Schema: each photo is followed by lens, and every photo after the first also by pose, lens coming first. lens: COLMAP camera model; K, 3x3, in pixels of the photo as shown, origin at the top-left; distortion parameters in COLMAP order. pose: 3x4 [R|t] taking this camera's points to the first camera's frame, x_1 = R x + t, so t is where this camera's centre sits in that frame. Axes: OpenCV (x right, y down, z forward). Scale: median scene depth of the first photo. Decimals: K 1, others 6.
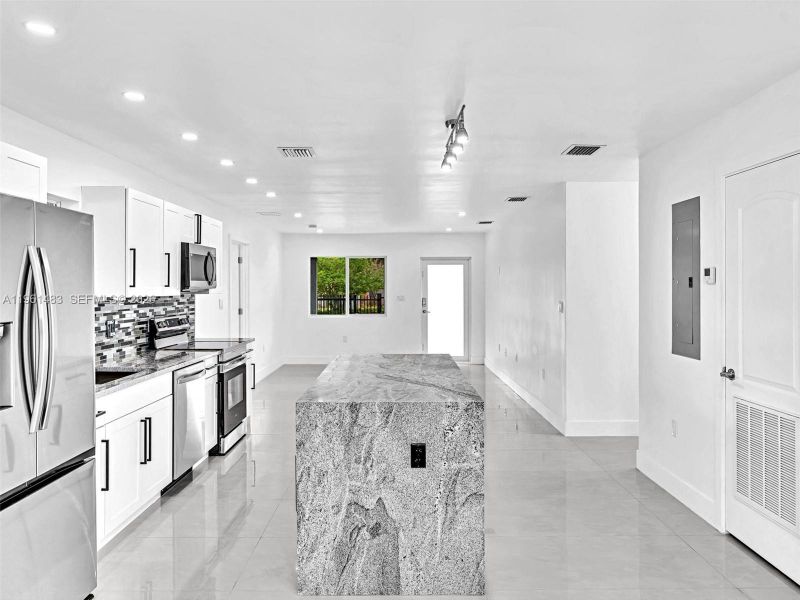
lens RADIAL K [[600.4, 0, 401.0], [0, 600.4, 295.3], [0, 0, 1]] dist [-0.003920, -0.000589]
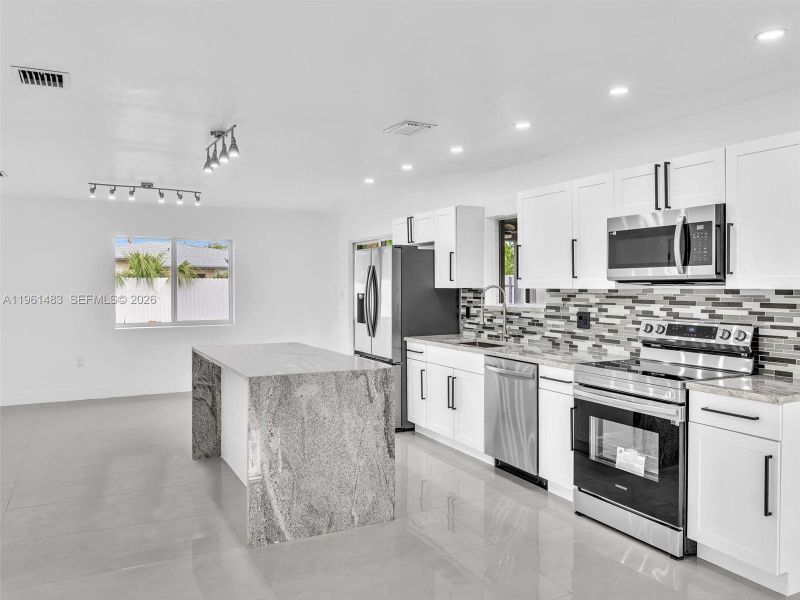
lens RADIAL K [[608.5, 0, 400.7], [0, 608.5, 296.7], [0, 0, 1]] dist [0.000944, -0.000210]
pose [[-0.884178, 0.011031, -0.467020, 0.280181], [-0.004381, 0.999481, 0.031902, -0.016162], [0.467130, 0.030253, -0.883671, 1.910267]]
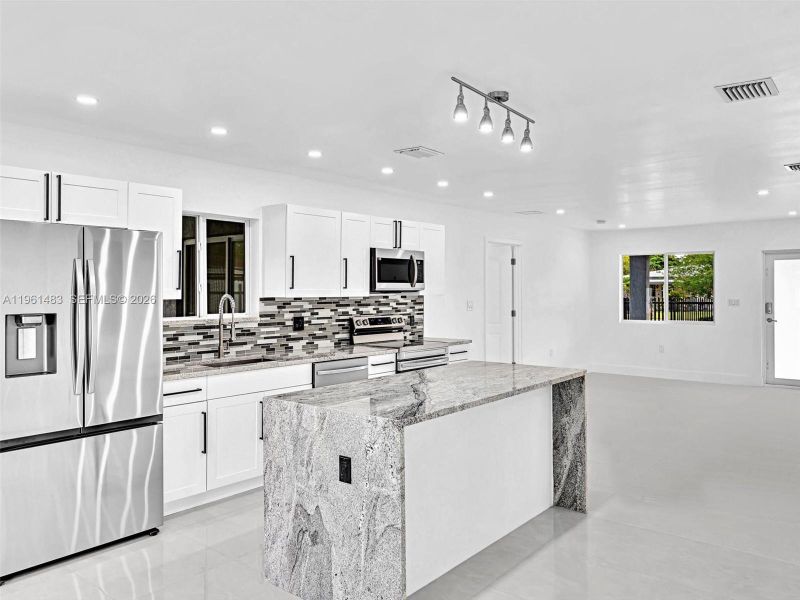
lens RADIAL K [[608.5, 0, 400.7], [0, 608.5, 296.7], [0, 0, 1]] dist [0.000944, -0.000210]
pose [[0.770416, 0.007778, -0.637494, 0.473951], [-0.008601, 0.999961, 0.001805, -0.002106], [0.637484, 0.004092, 0.770453, 0.223413]]
